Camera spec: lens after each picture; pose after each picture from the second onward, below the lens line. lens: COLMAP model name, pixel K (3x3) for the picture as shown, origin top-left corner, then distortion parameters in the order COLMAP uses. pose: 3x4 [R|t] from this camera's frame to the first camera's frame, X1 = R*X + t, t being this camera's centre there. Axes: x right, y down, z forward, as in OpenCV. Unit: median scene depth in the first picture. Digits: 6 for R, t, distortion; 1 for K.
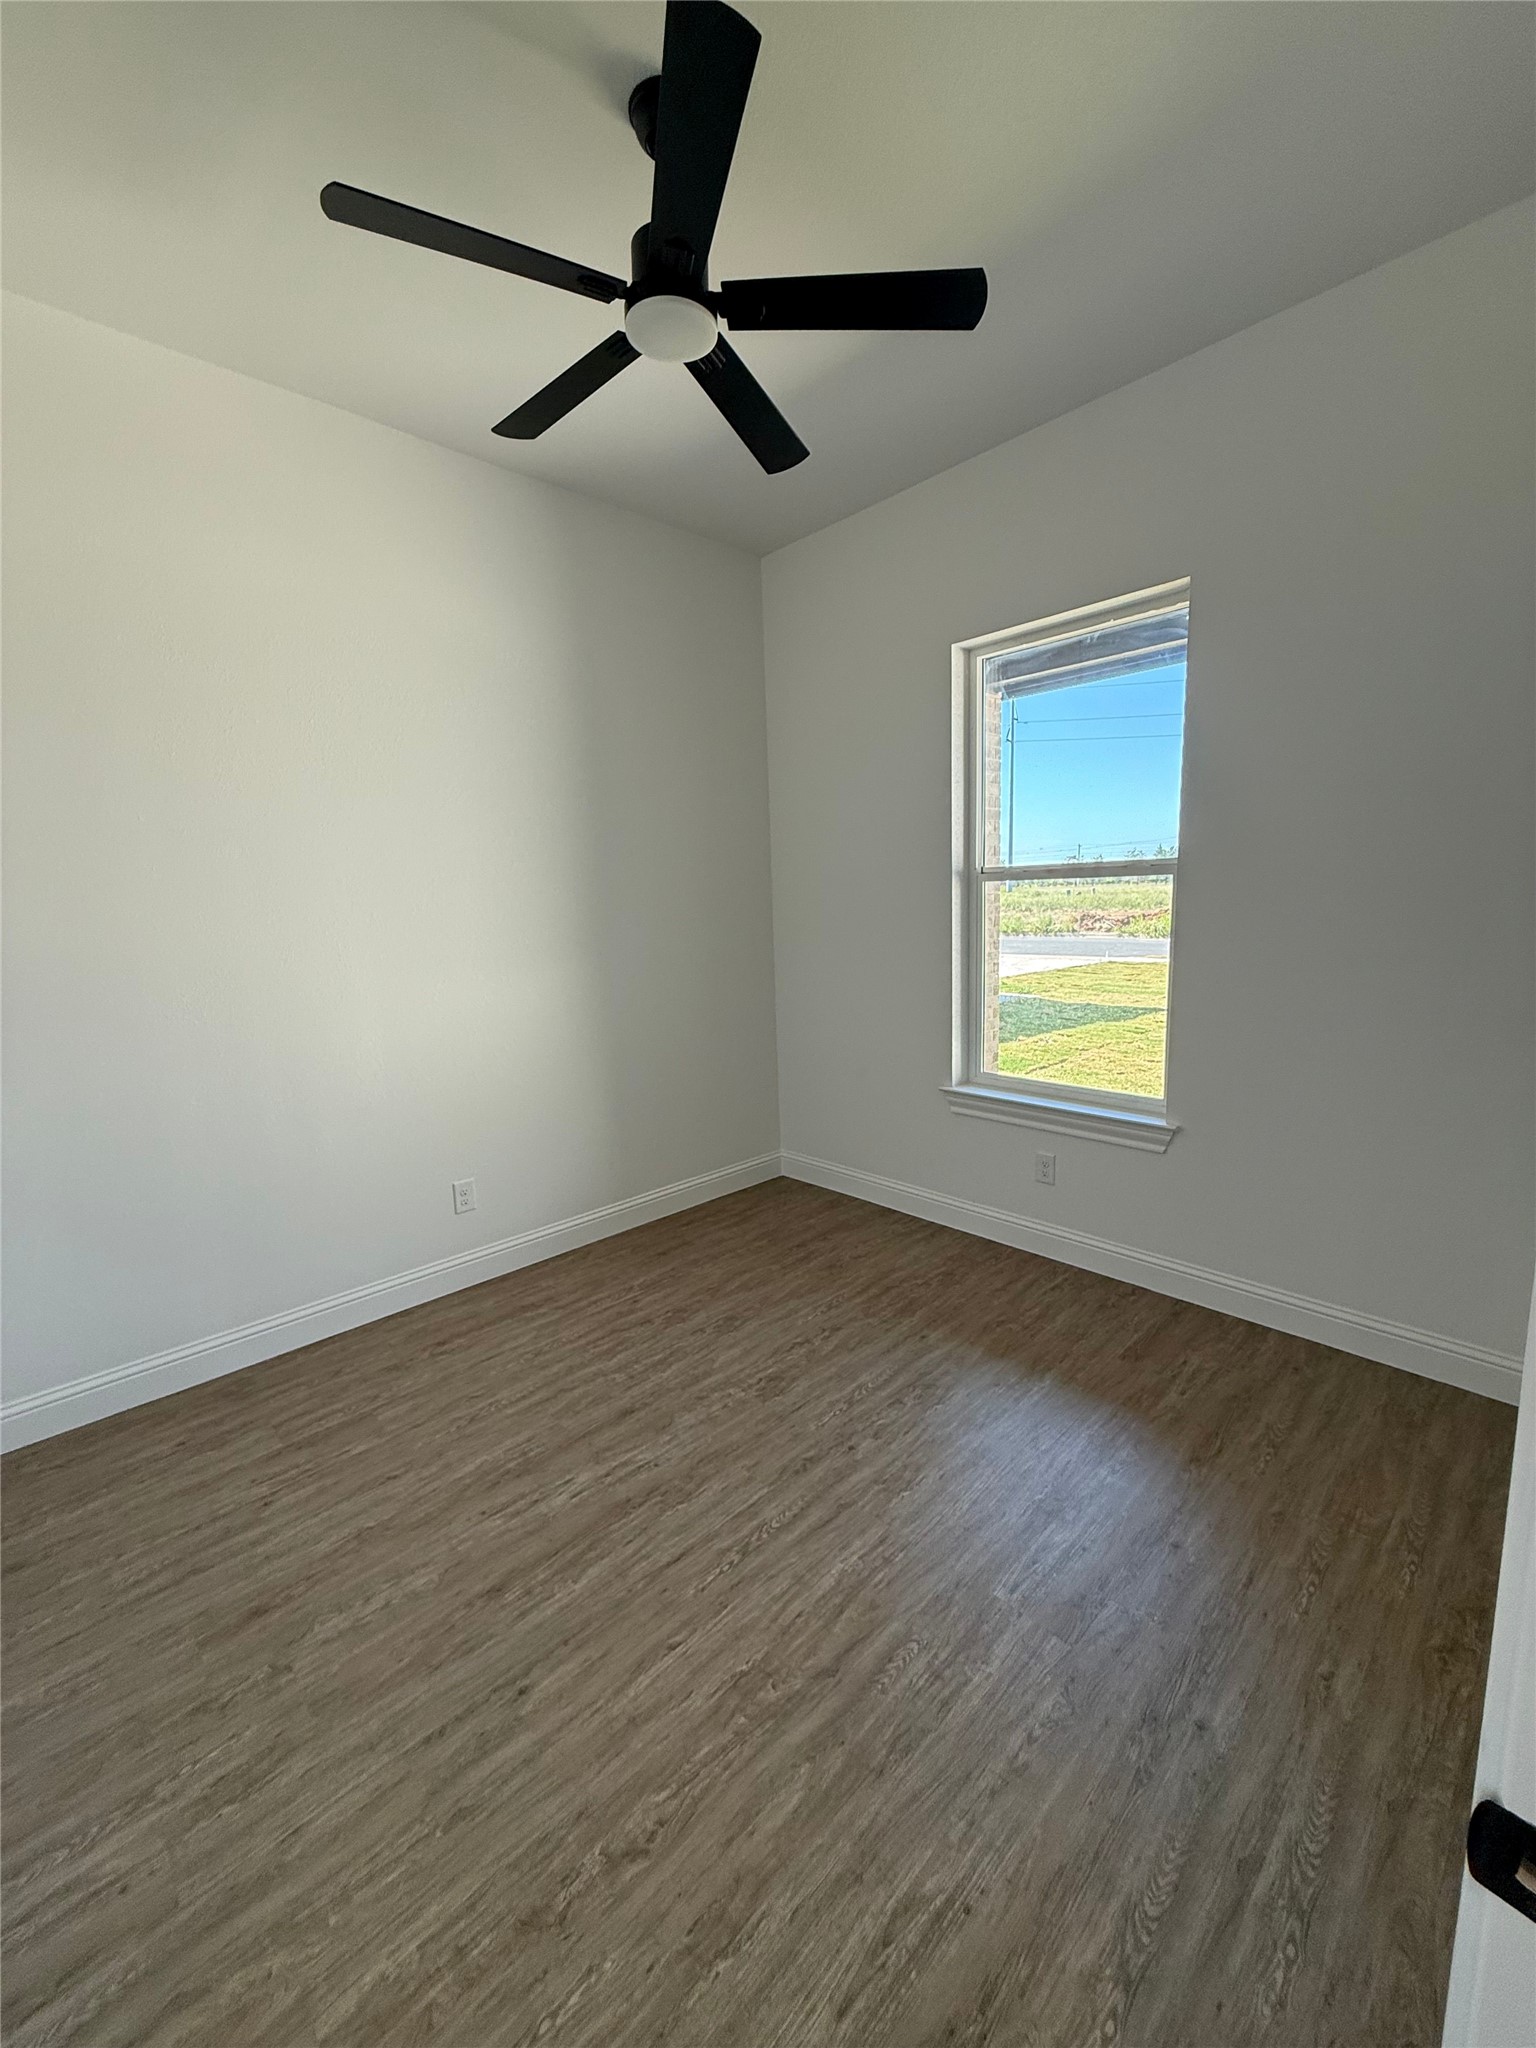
lens RADIAL K [[818.3, 0, 768.0], [0, 818.3, 1024.0], [0, 0, 1]] dist [-0.005004, 0.001018]
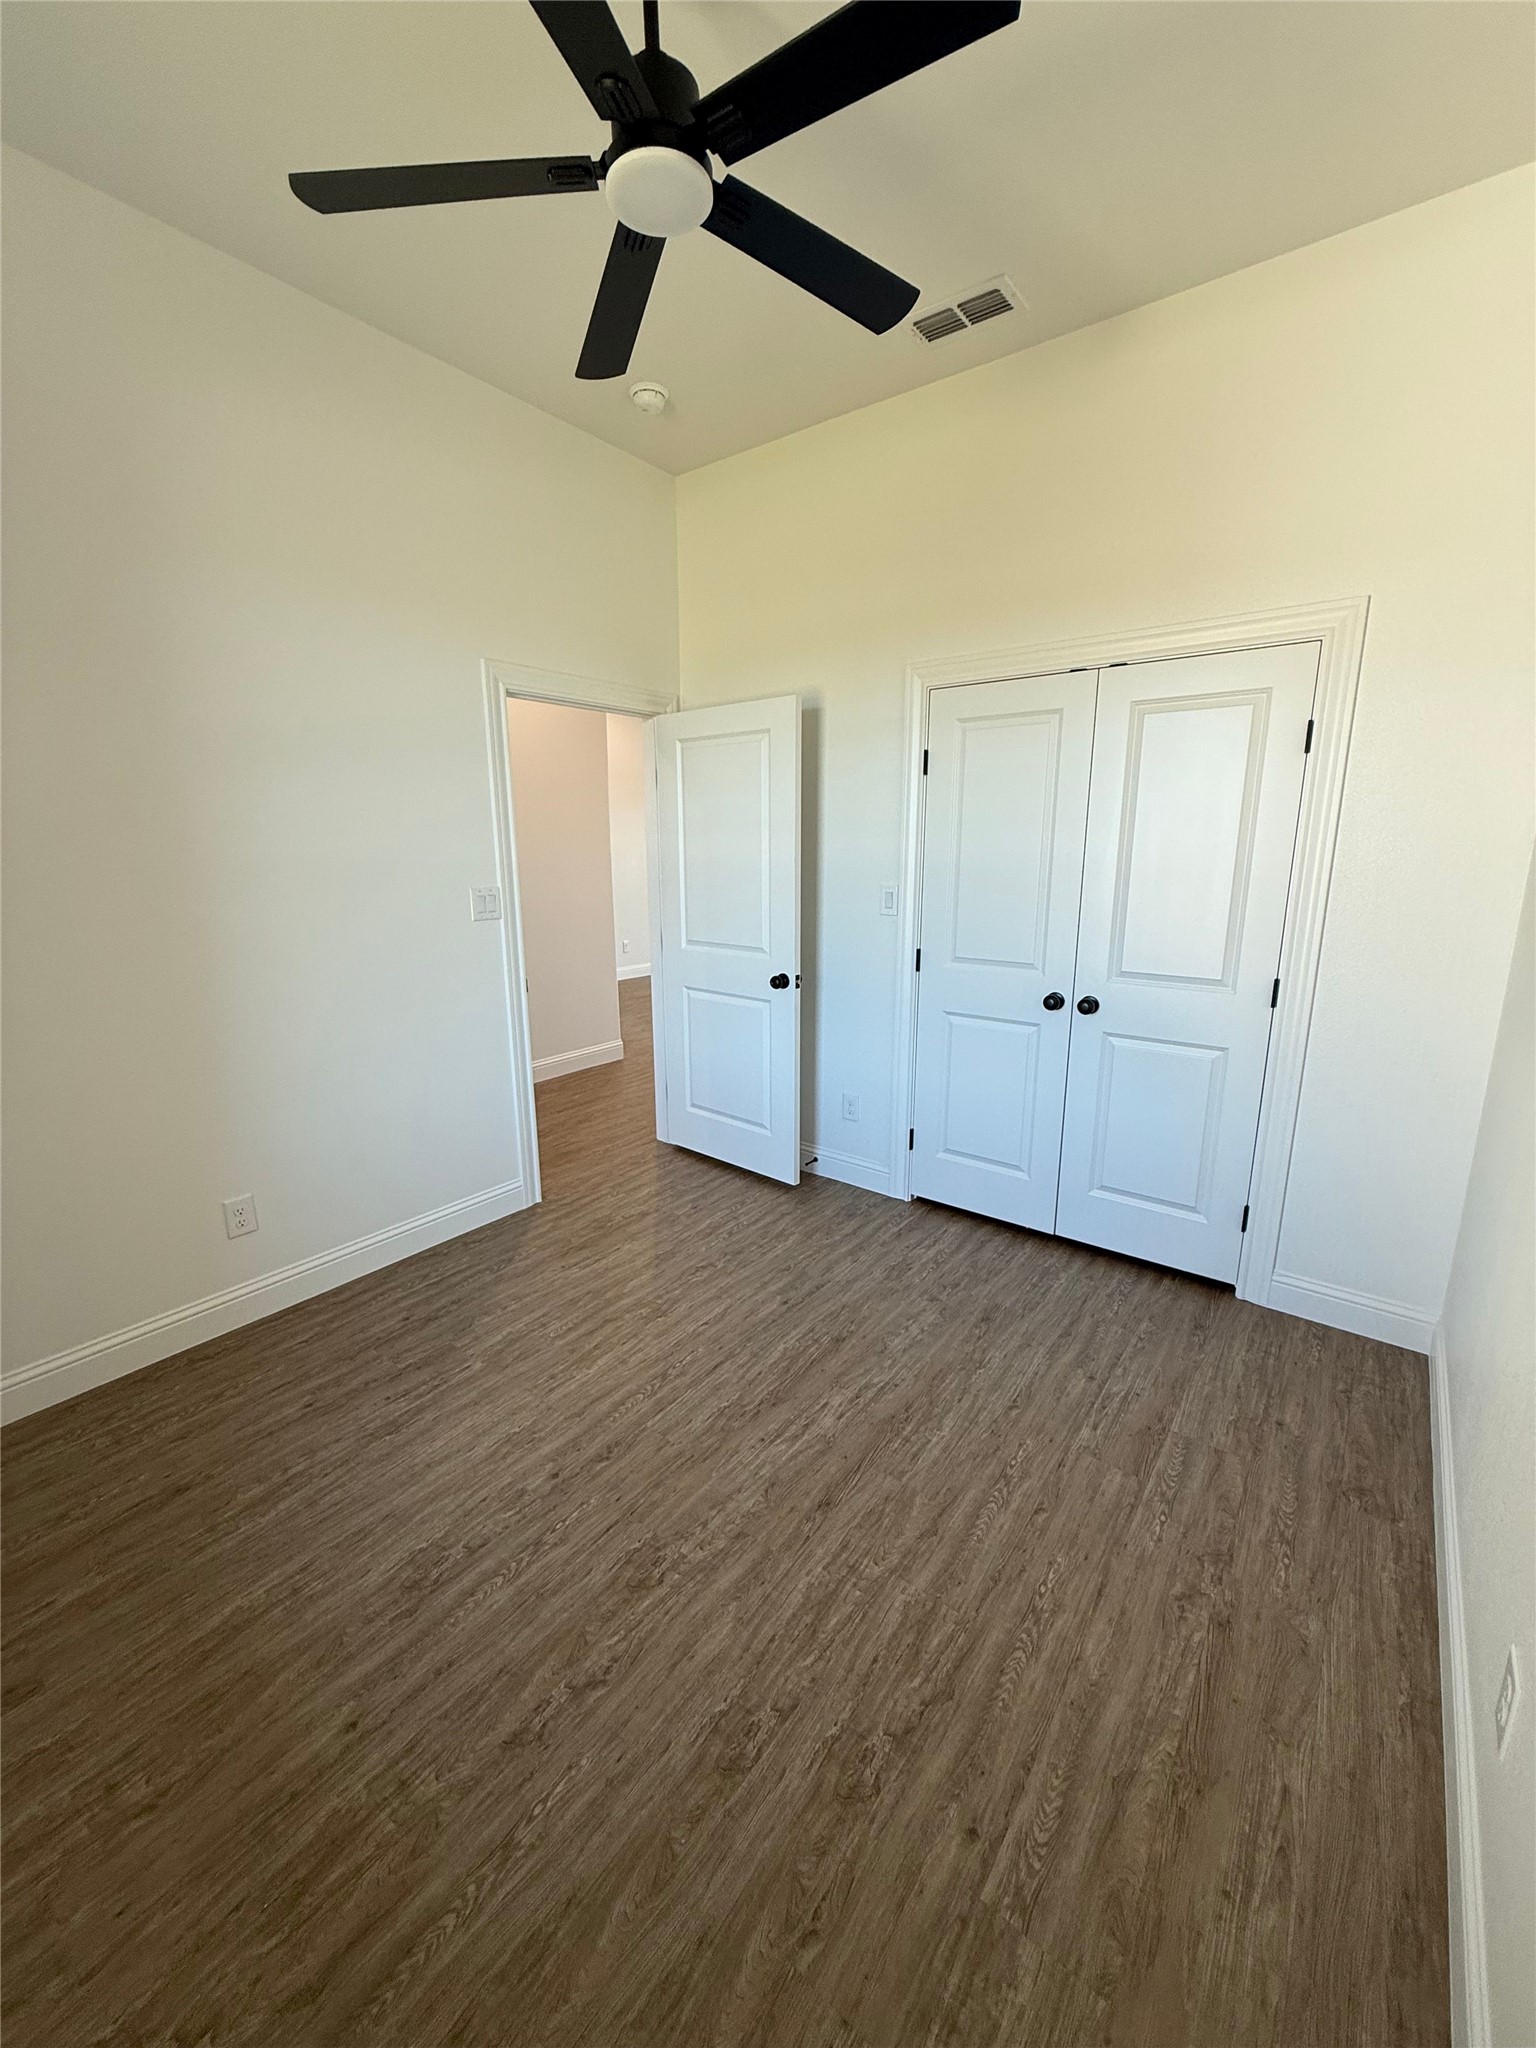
lens RADIAL K [[818.3, 0, 768.0], [0, 818.3, 1024.0], [0, 0, 1]] dist [-0.005004, 0.001018]
pose [[-0.987575, 0.068974, -0.141203, -0.038662], [0.011739, 0.928401, 0.371395, -0.281449], [0.156709, 0.365122, -0.917675, 1.687696]]
